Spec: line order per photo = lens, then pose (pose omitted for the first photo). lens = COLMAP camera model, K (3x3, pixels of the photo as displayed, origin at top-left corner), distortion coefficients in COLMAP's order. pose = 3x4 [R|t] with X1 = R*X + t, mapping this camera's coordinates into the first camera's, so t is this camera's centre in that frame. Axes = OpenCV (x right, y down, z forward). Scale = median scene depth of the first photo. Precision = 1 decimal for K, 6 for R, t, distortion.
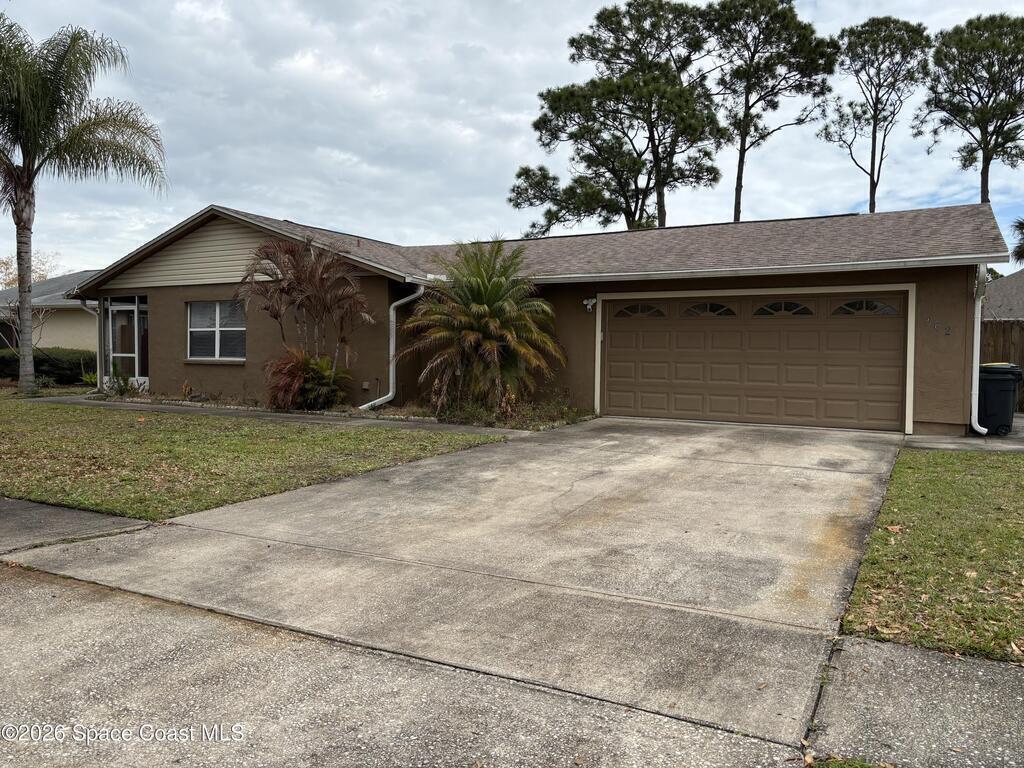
lens RADIAL K [[769.6, 0, 512.0], [0, 769.6, 384.0], [0, 0, 1]] dist [0.058368, -0.060437]
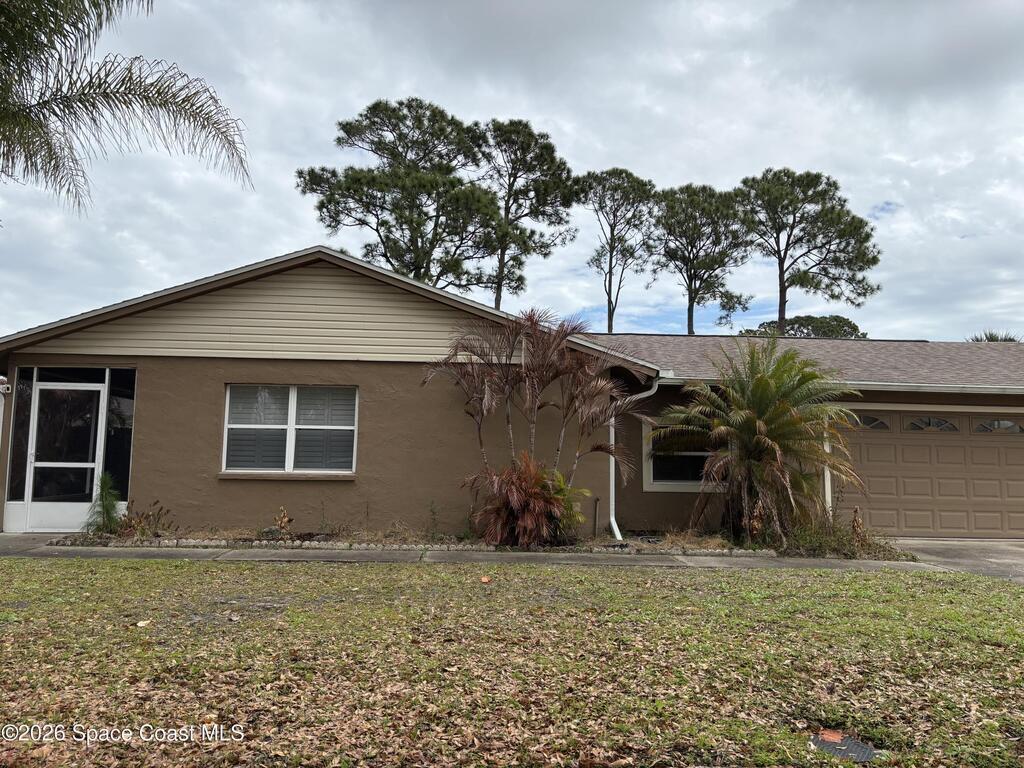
lens RADIAL K [[769.6, 0, 512.0], [0, 769.6, 384.0], [0, 0, 1]] dist [0.058368, -0.060437]
pose [[0.848969, 0.056033, 0.525463, -0.569064], [0.011524, 0.992163, -0.124418, -0.022264], [-0.528317, 0.111683, 0.841670, 0.335907]]
